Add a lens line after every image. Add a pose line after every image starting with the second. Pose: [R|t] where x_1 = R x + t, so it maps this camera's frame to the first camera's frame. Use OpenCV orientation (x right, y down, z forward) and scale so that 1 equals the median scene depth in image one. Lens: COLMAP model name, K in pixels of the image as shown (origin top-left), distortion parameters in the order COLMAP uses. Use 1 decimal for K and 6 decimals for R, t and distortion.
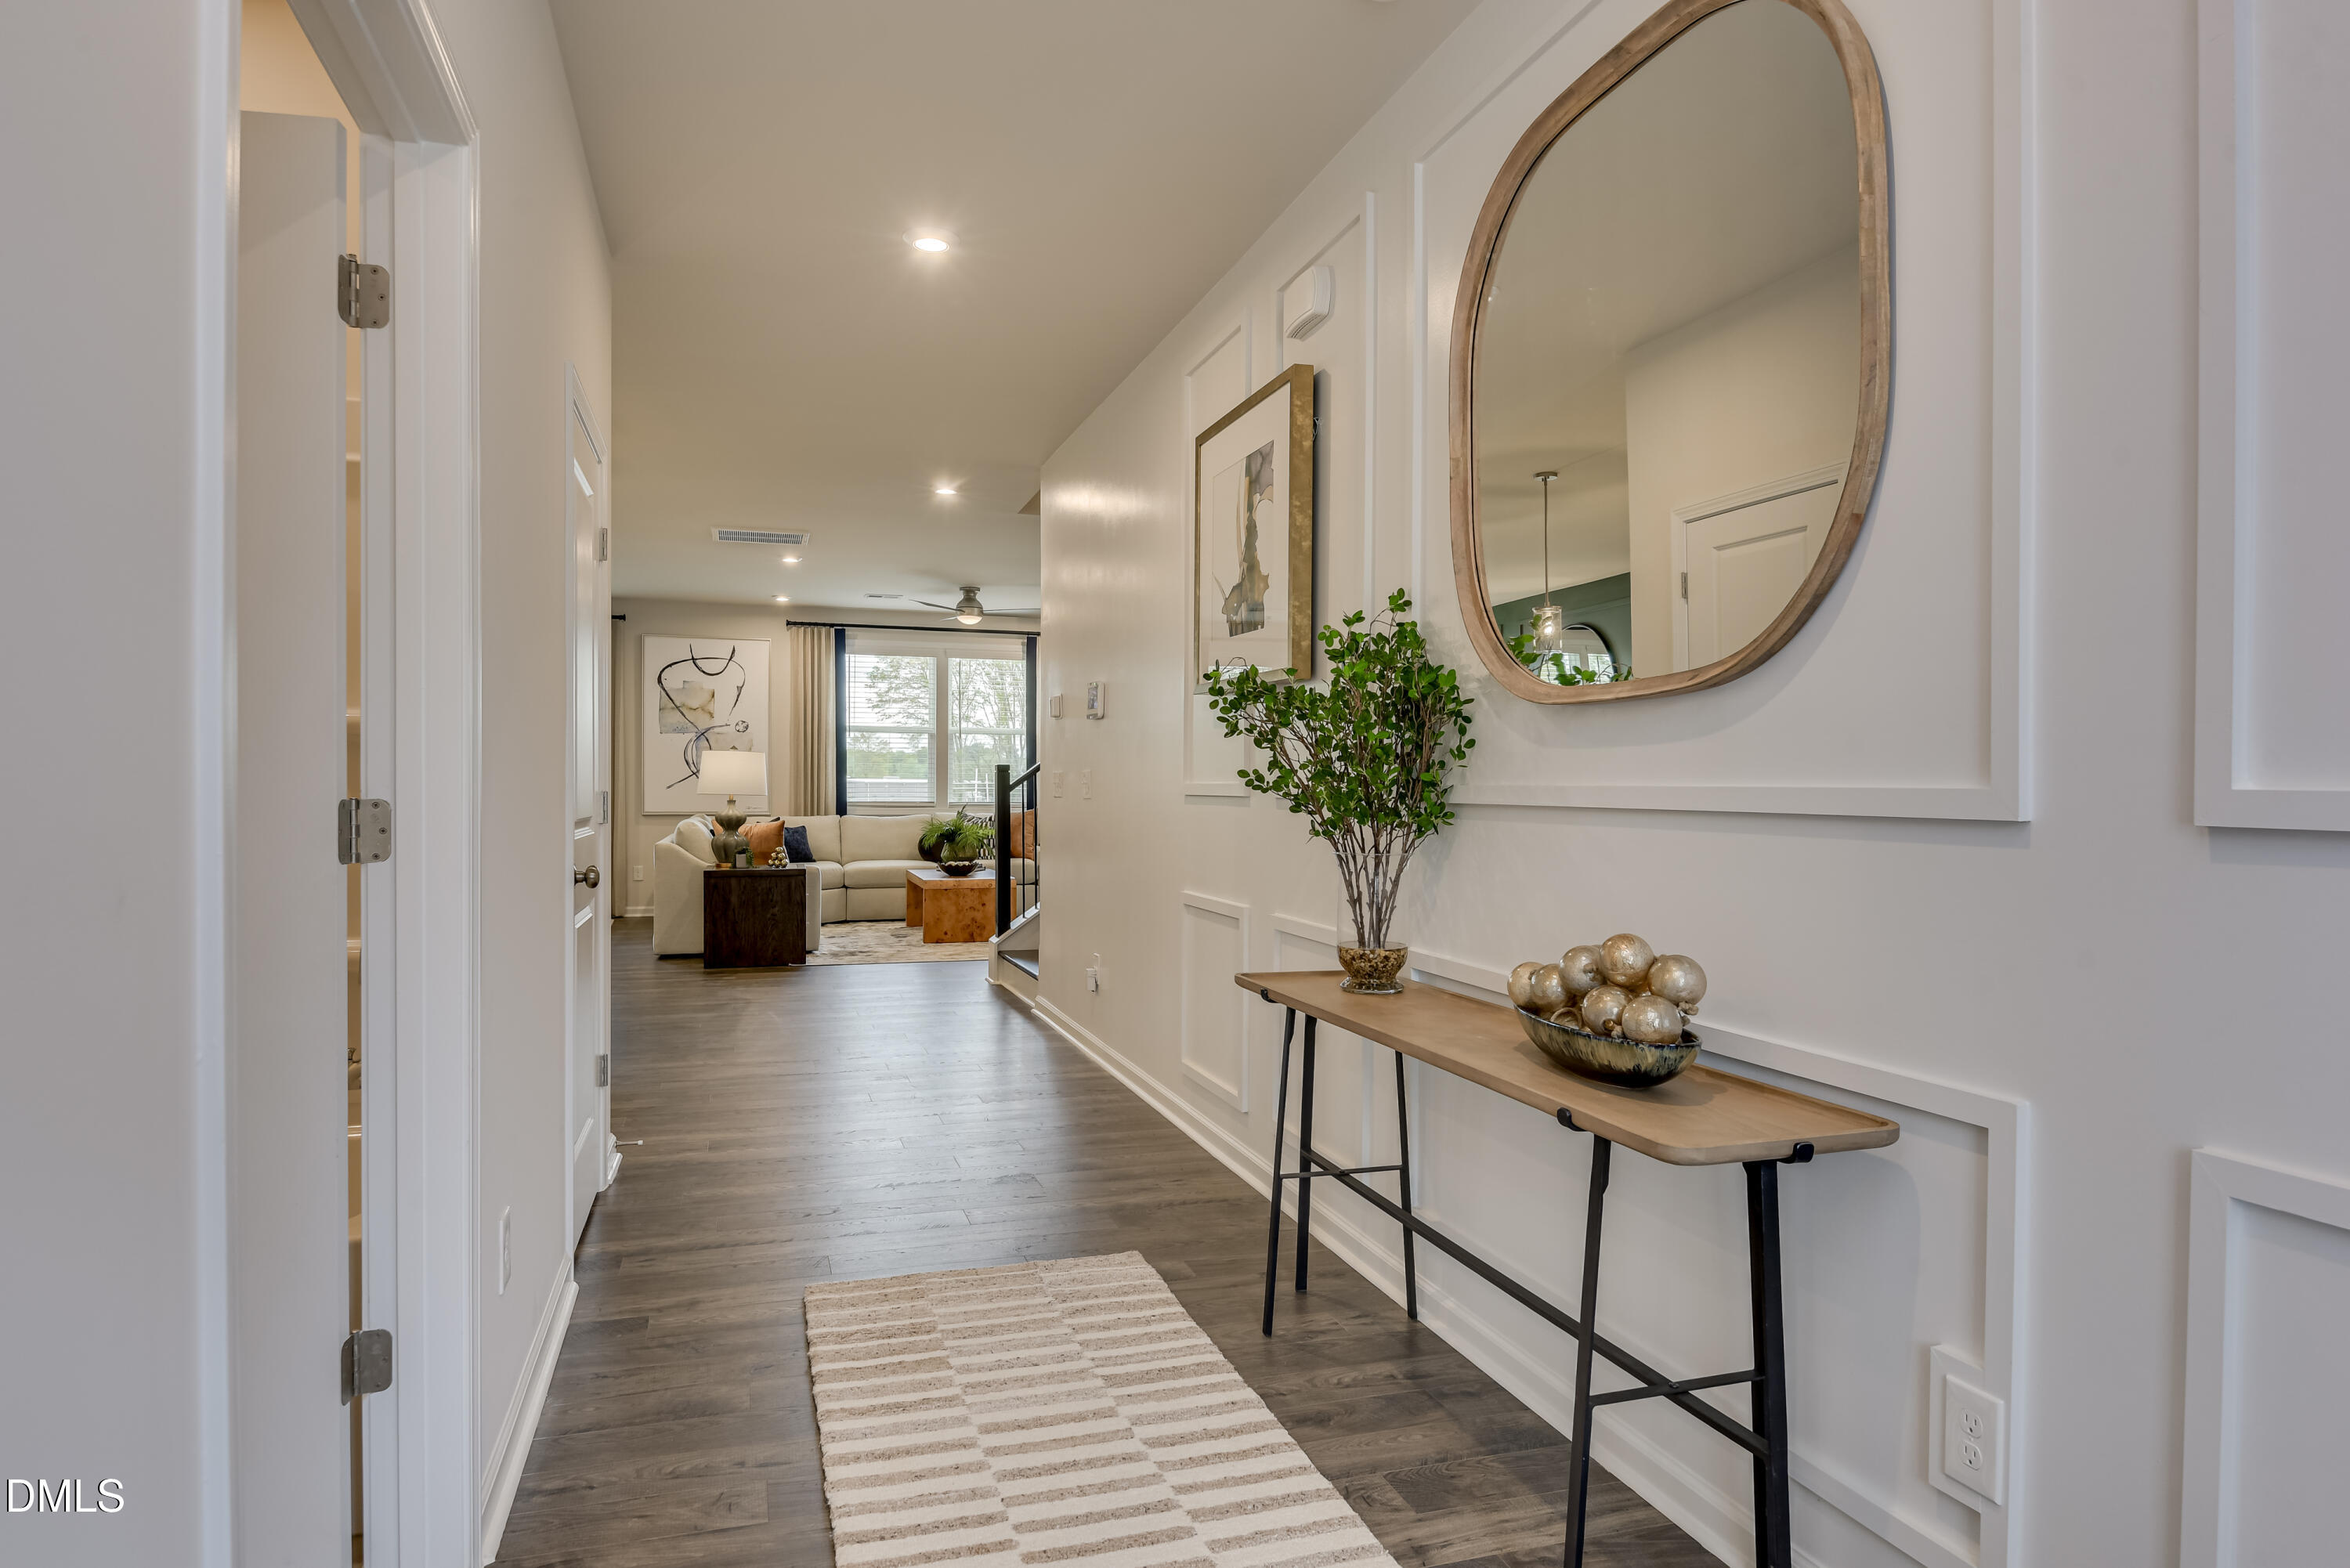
lens RADIAL K [[1390.5, 0, 1173.3], [0, 1390.5, 791.2], [0, 0, 1]] dist [0.046887, -0.013112]
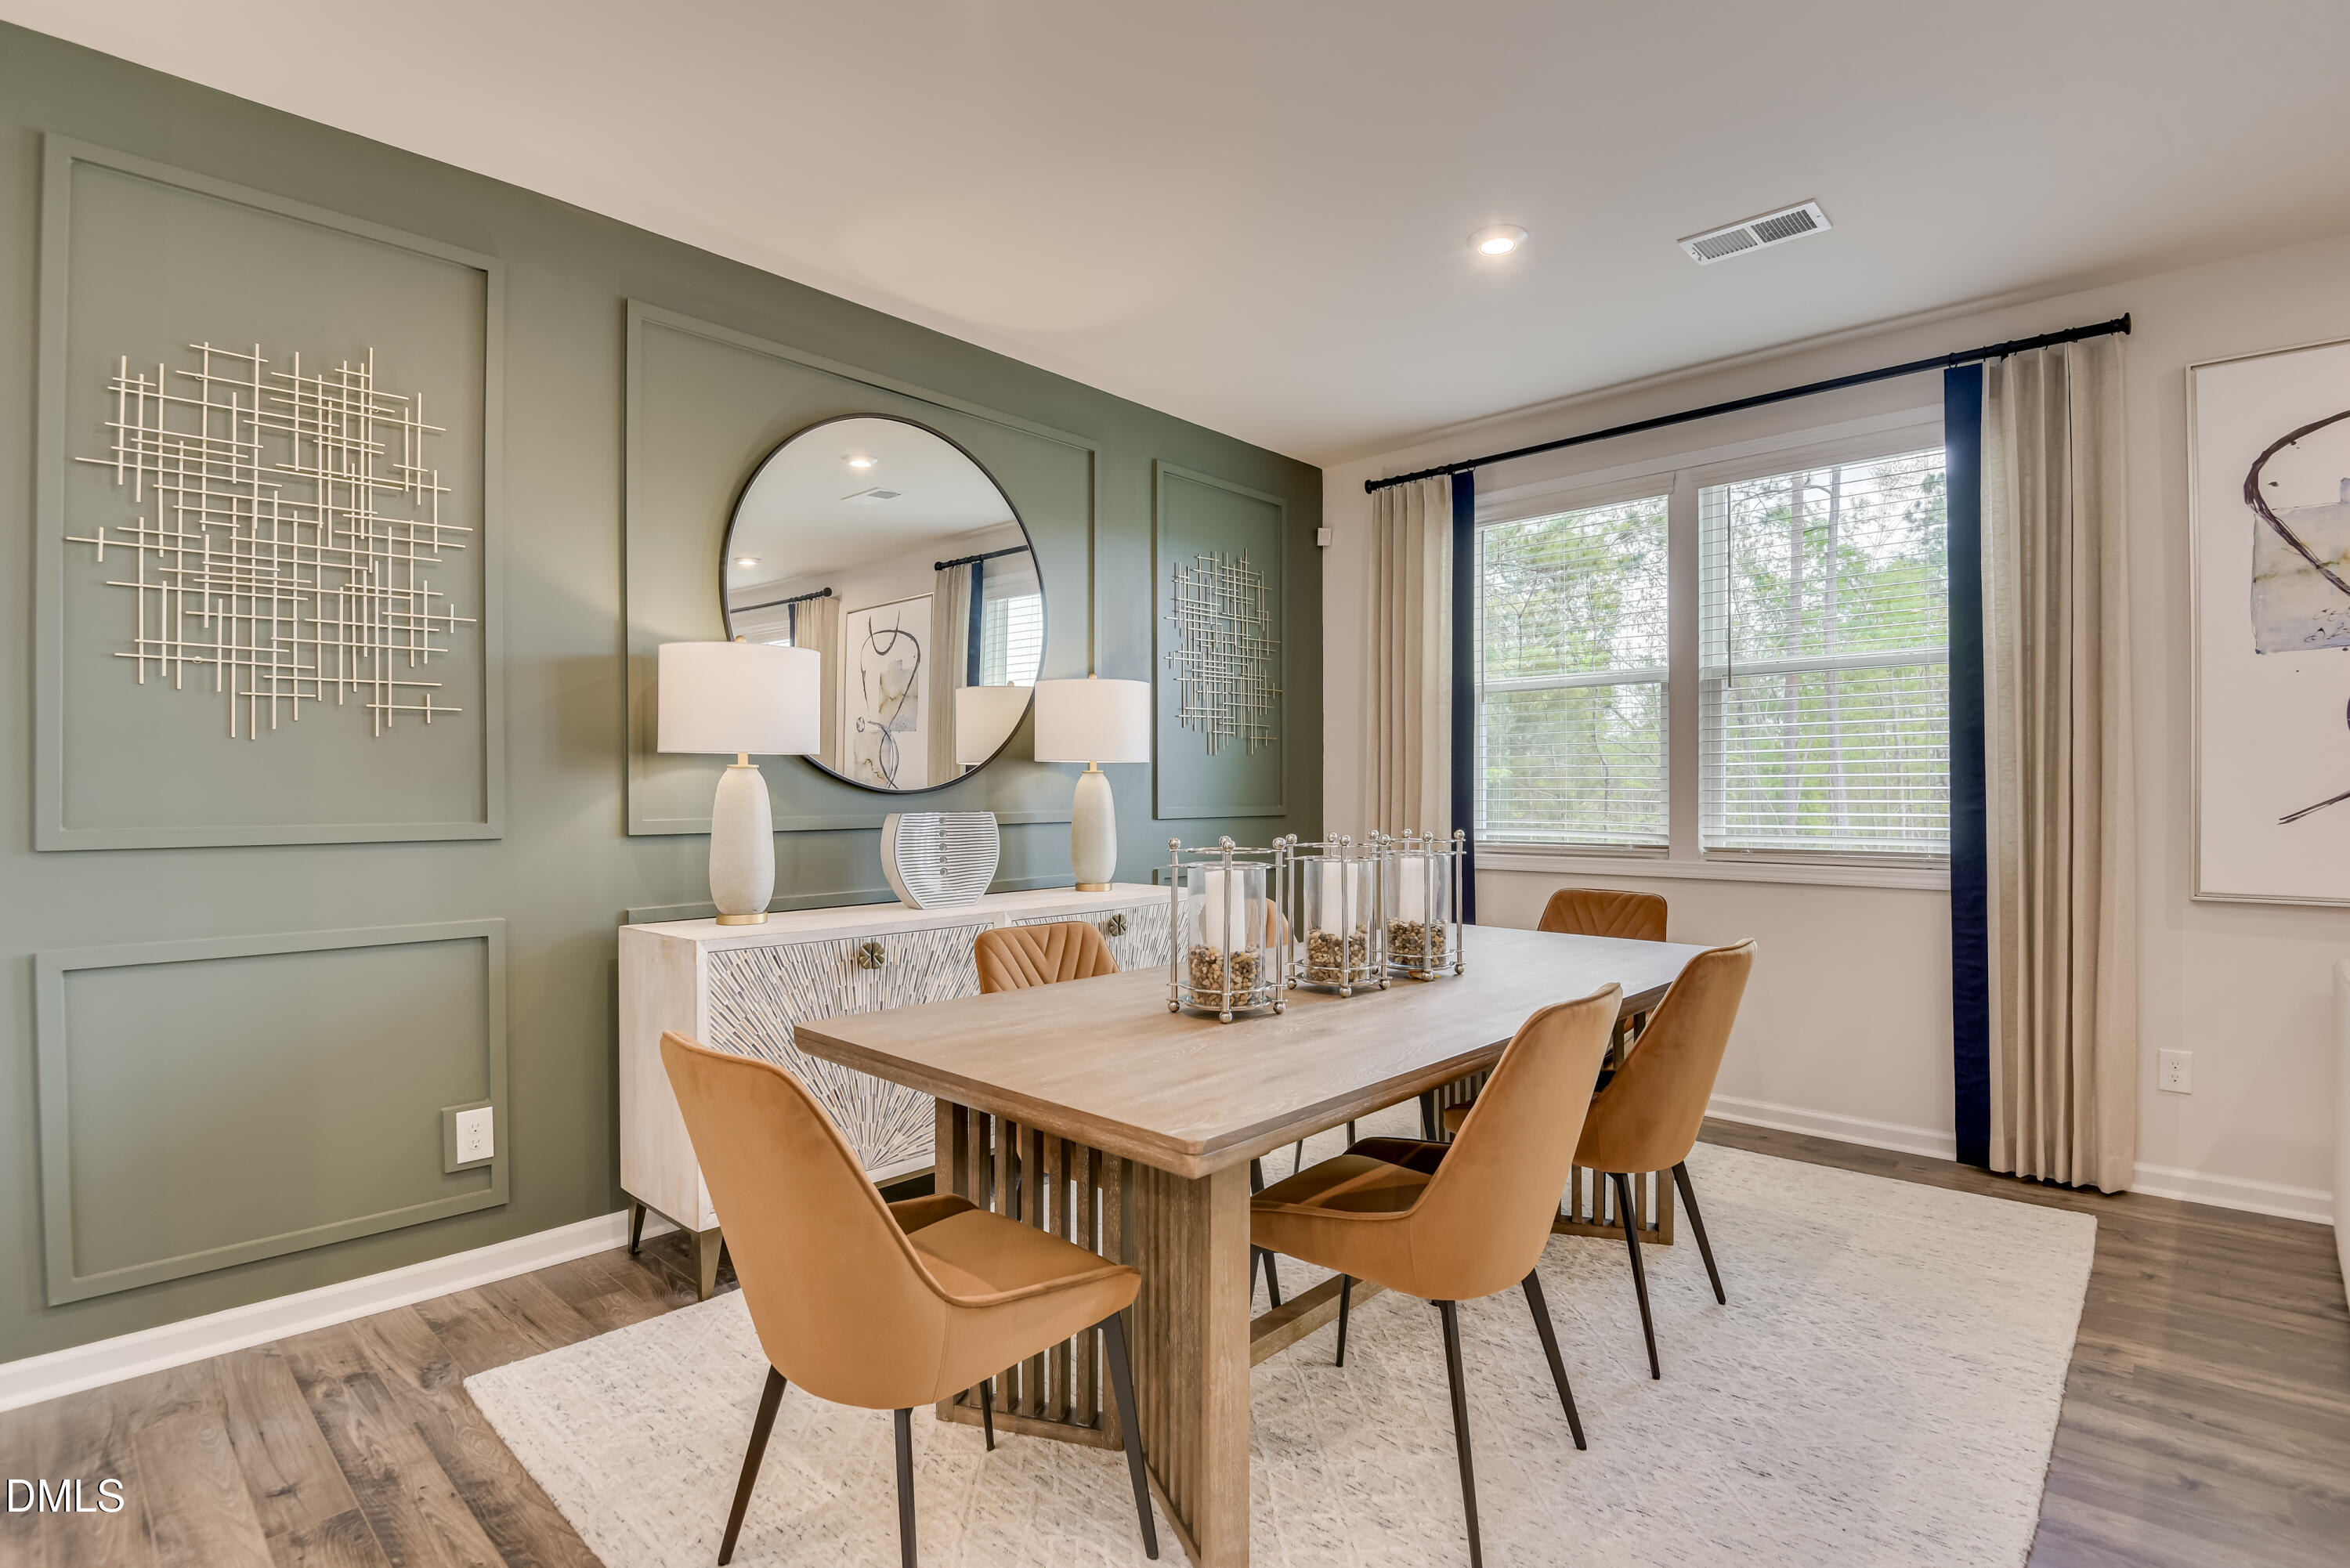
lens RADIAL K [[1136.5, 0, 1230.7], [0, 1136.5, 794.7], [0, 0, 1]] dist [-0.029621, -0.001874]
pose [[0.518391, -0.000272, -0.855143, -1.523873], [-0.003608, 0.999990, -0.002505, -0.038315], [0.855136, 0.004384, 0.518386, 3.735341]]
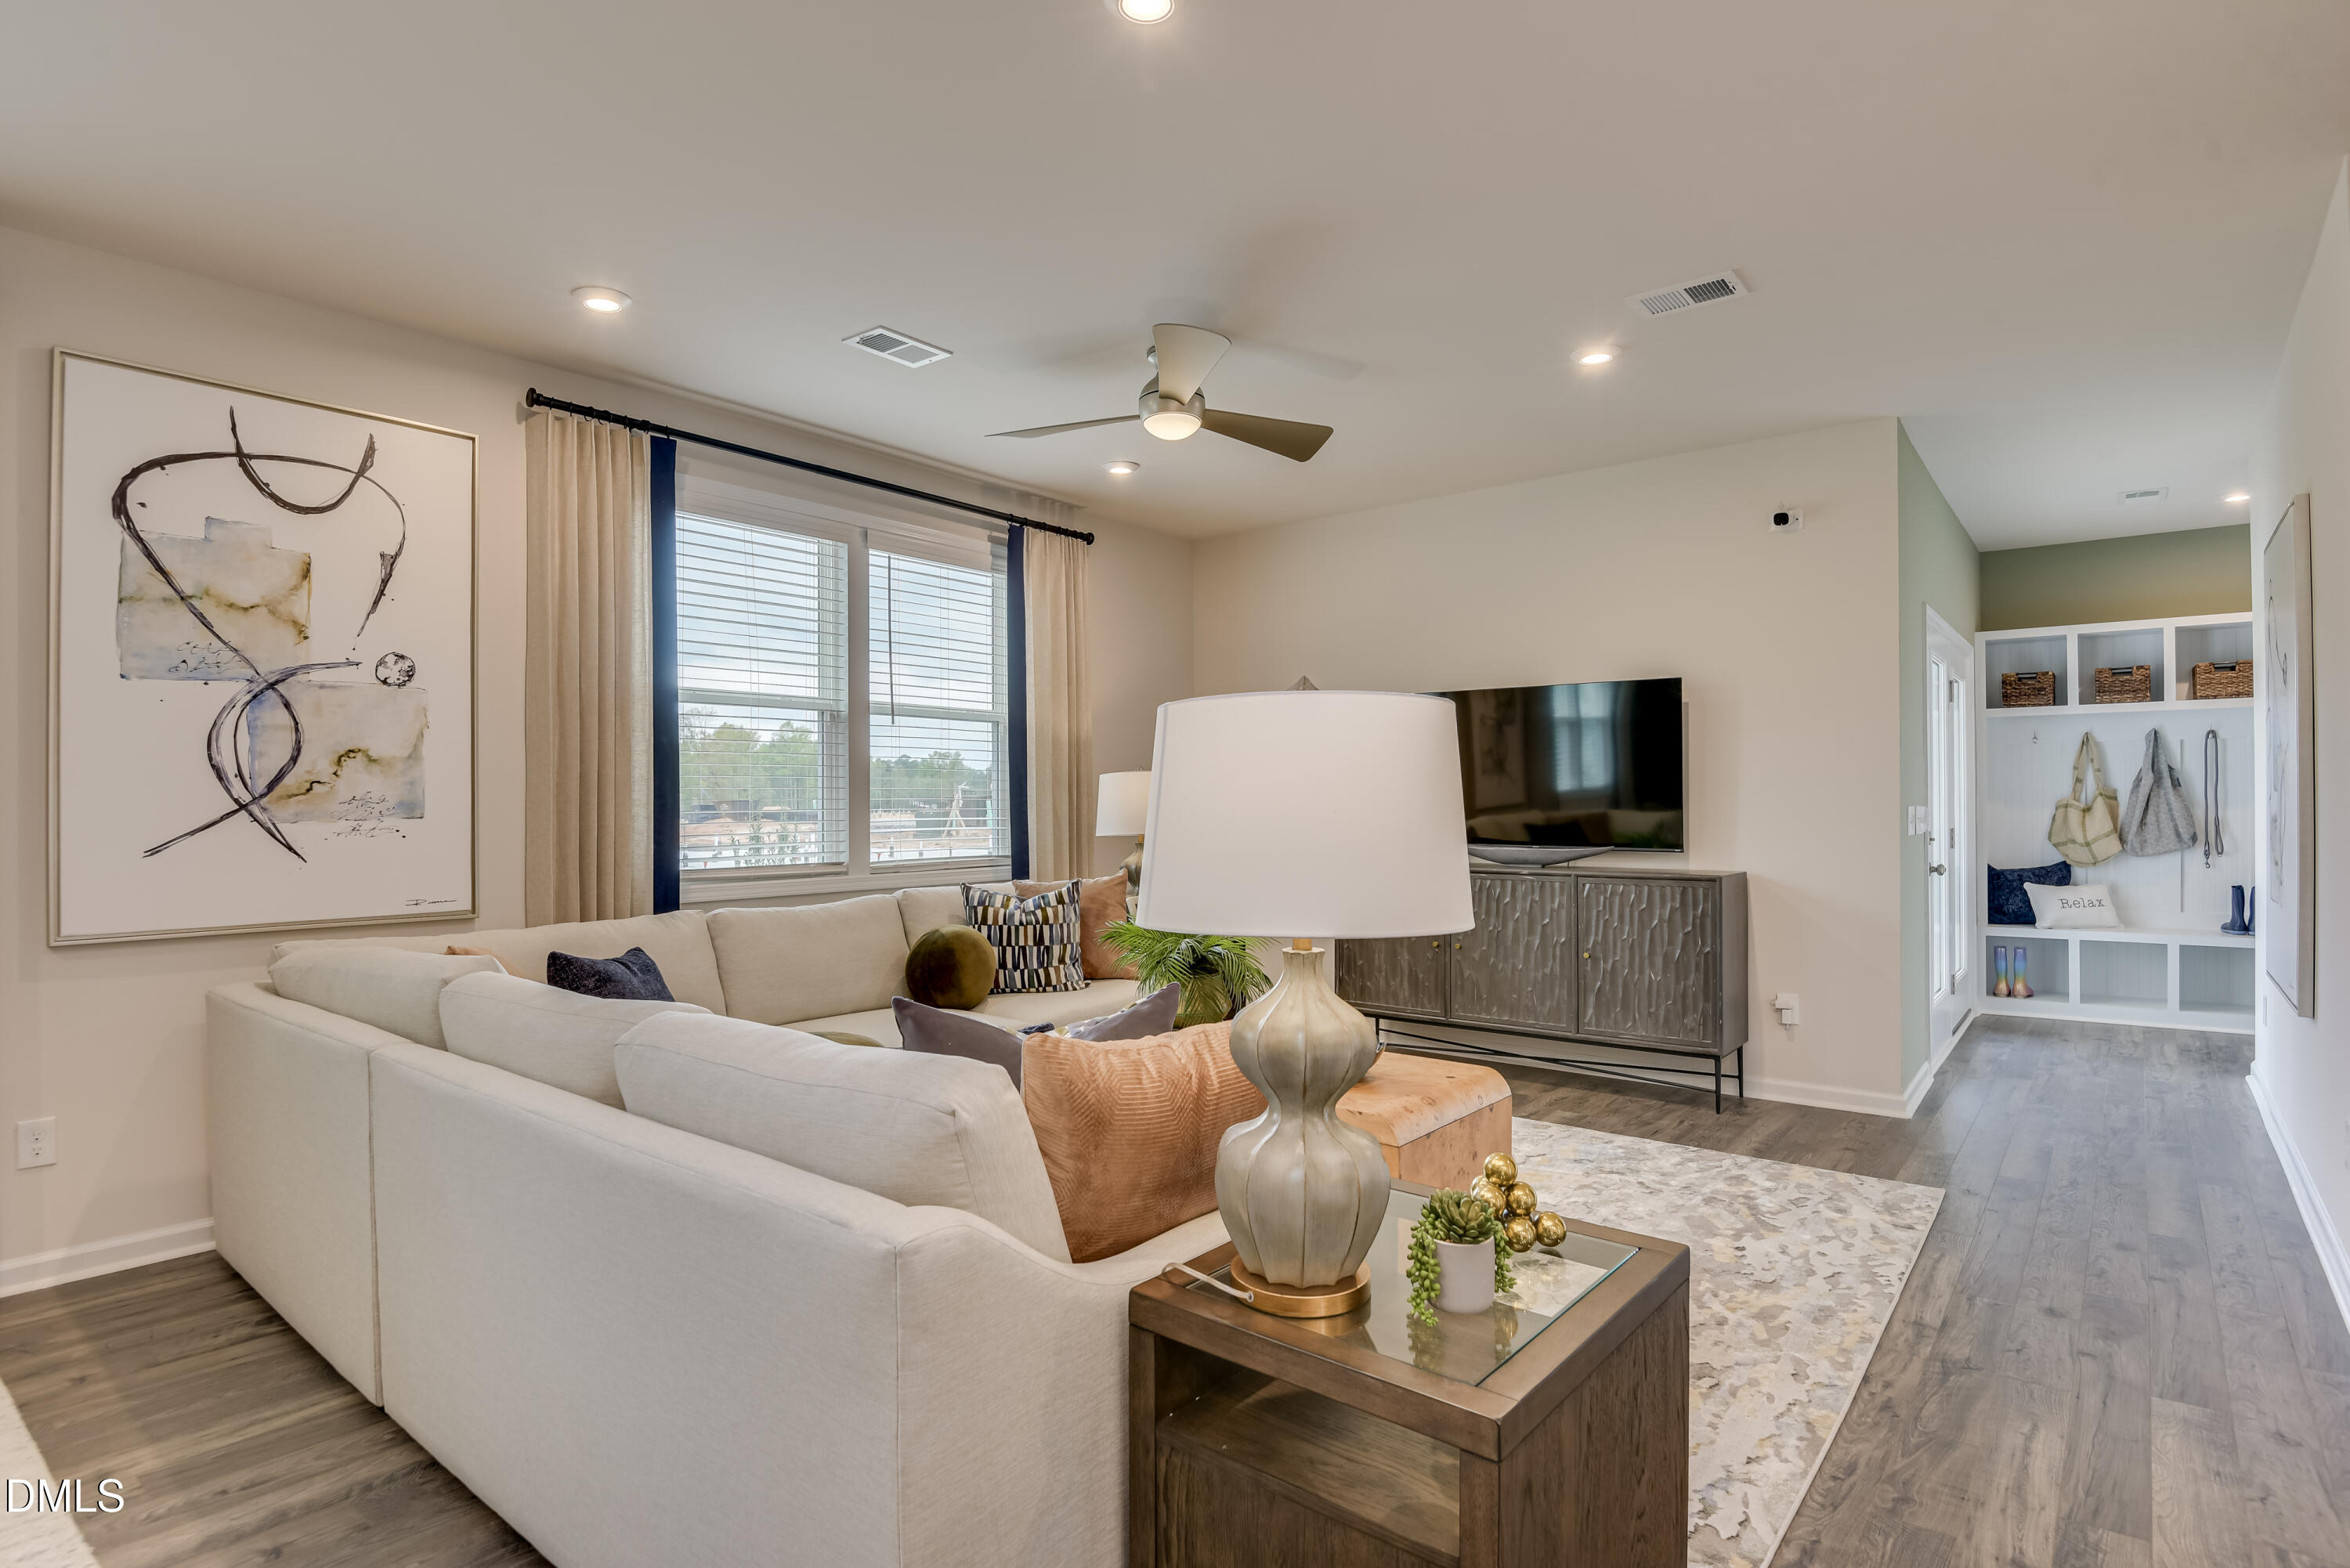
lens RADIAL K [[1190.3, 0, 1158.3], [0, 1190.3, 795.3], [0, 0, 1]] dist [-0.026463, -0.008524]
pose [[0.827903, -0.004125, 0.560856, -1.806412], [0.010914, 0.999902, -0.008756, -0.059865], [-0.560765, 0.013371, 0.827867, 3.727549]]
